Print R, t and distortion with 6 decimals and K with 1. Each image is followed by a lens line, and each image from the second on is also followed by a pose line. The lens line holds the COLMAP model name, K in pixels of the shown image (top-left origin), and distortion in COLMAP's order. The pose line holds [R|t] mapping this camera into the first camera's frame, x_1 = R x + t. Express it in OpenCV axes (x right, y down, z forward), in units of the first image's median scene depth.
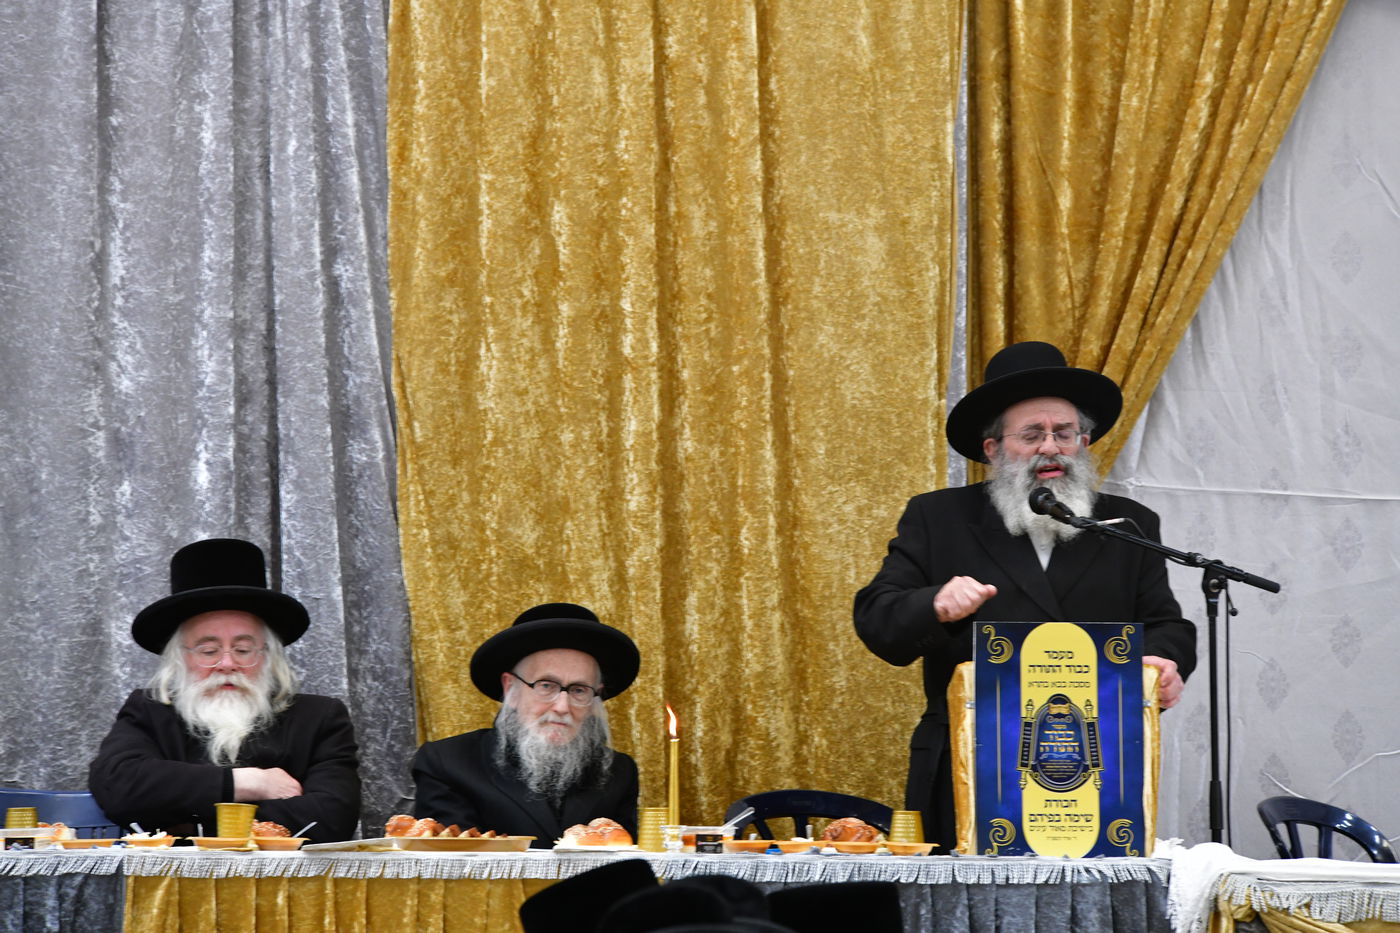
lens RADIAL K [[8076.1, 0, 700.6], [0, 8076.1, 466.1], [0, 0, 1]] dist [3.107150, 0.000000]
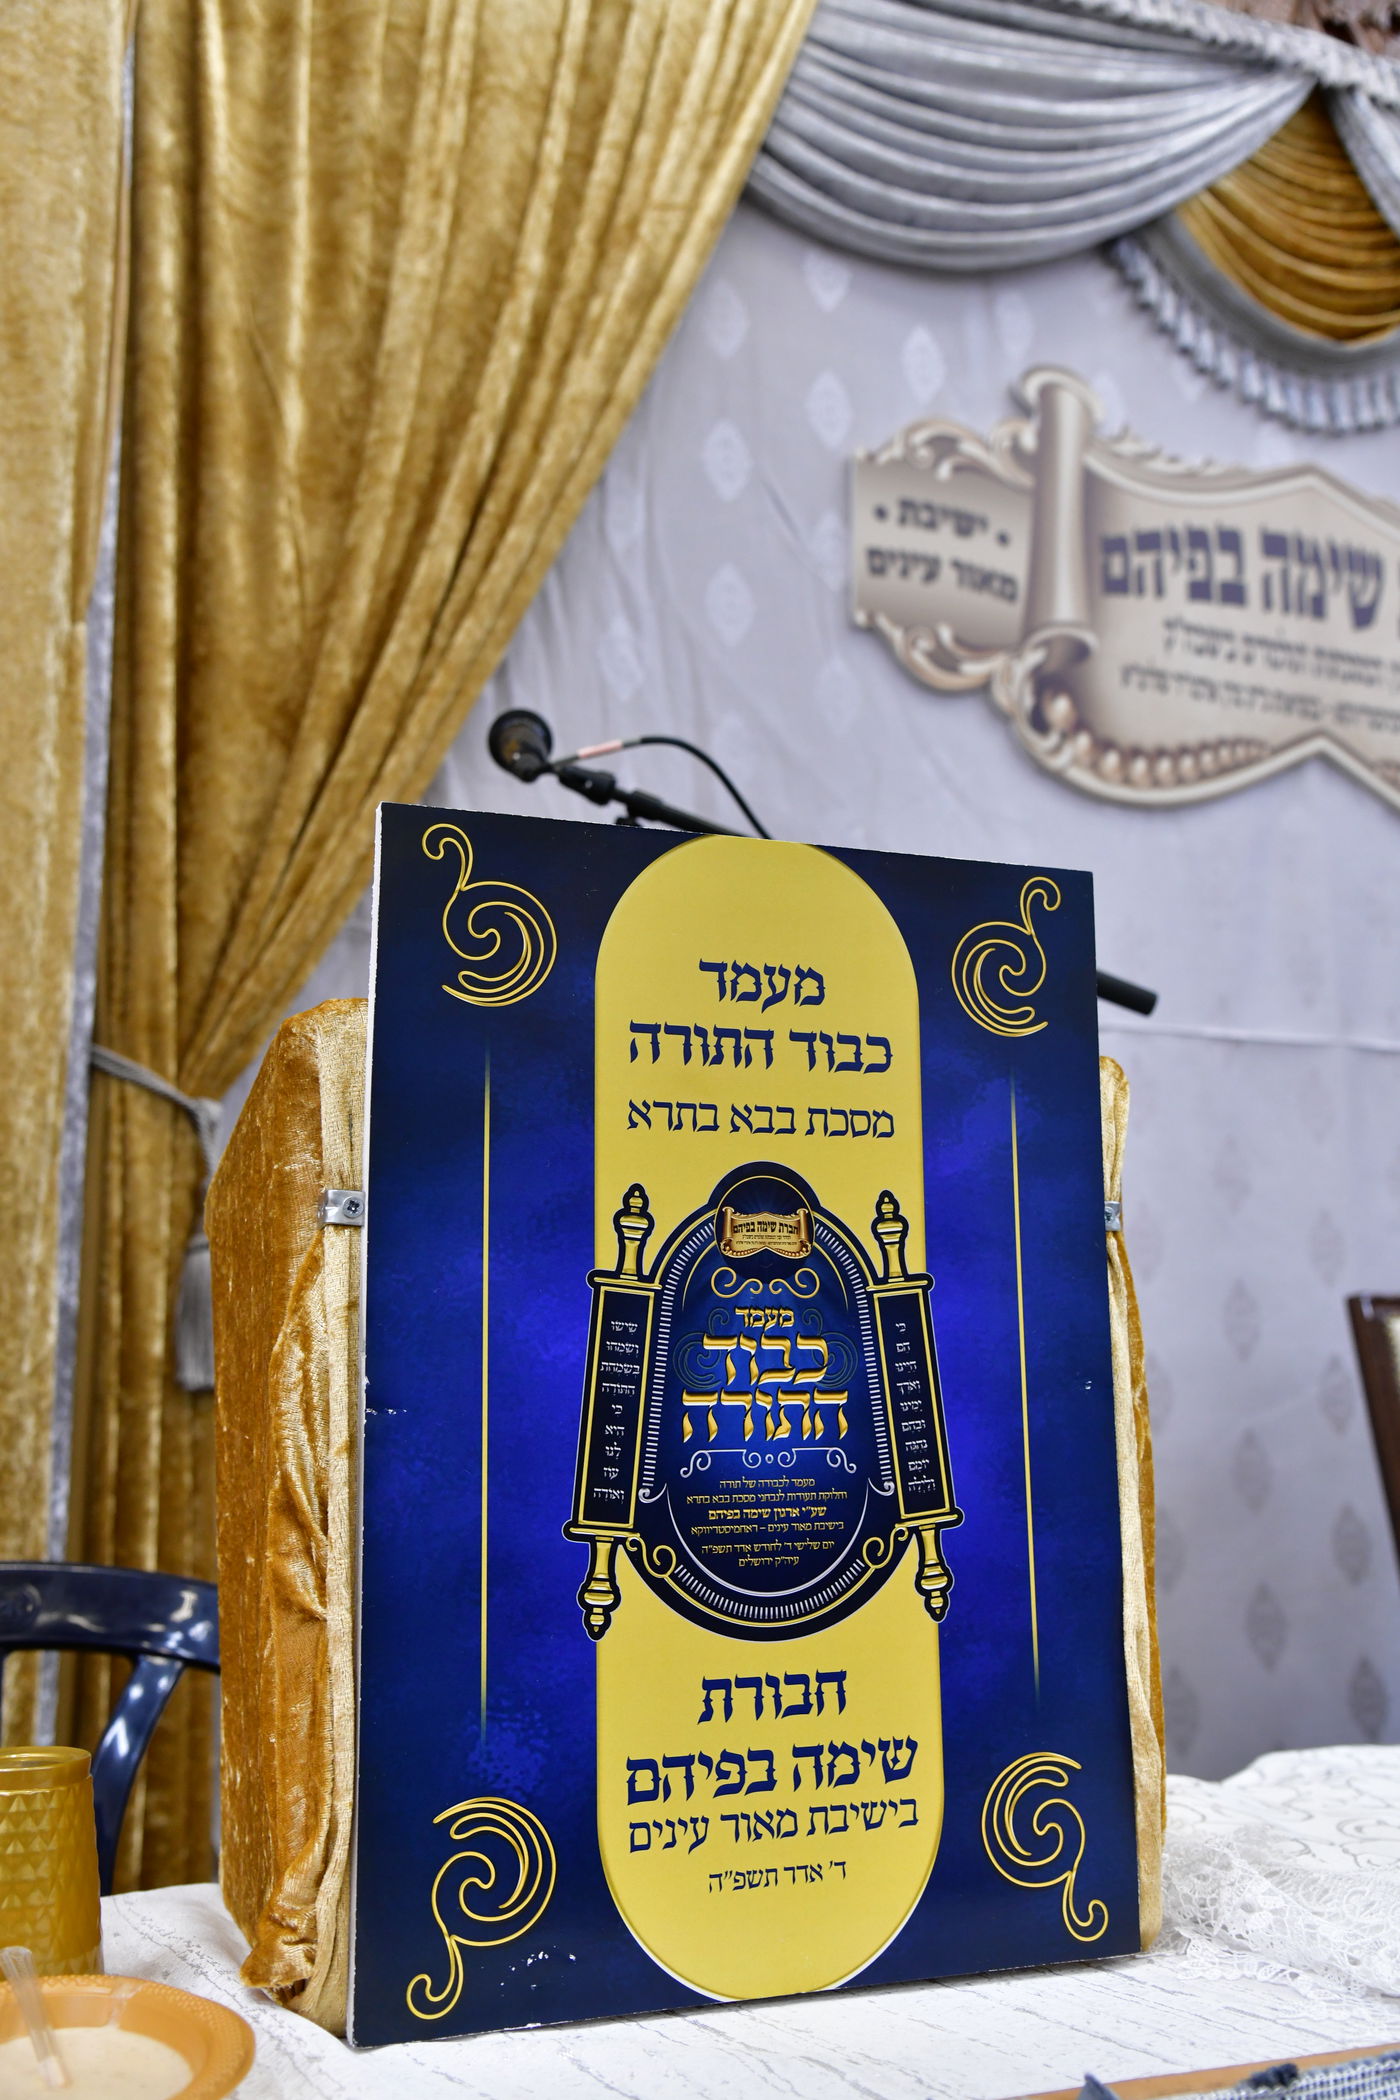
lens RADIAL K [[2048.0, 0, 702.7], [0, 2048.0, 1052.7], [0, 0, 1]] dist [0.024418, 0.000000]
pose [[0.924959, 0.057158, 0.375745, 0.022297], [-0.005950, 0.990684, -0.136054, 0.032383], [-0.380021, 0.123609, 0.916681, 0.951149]]
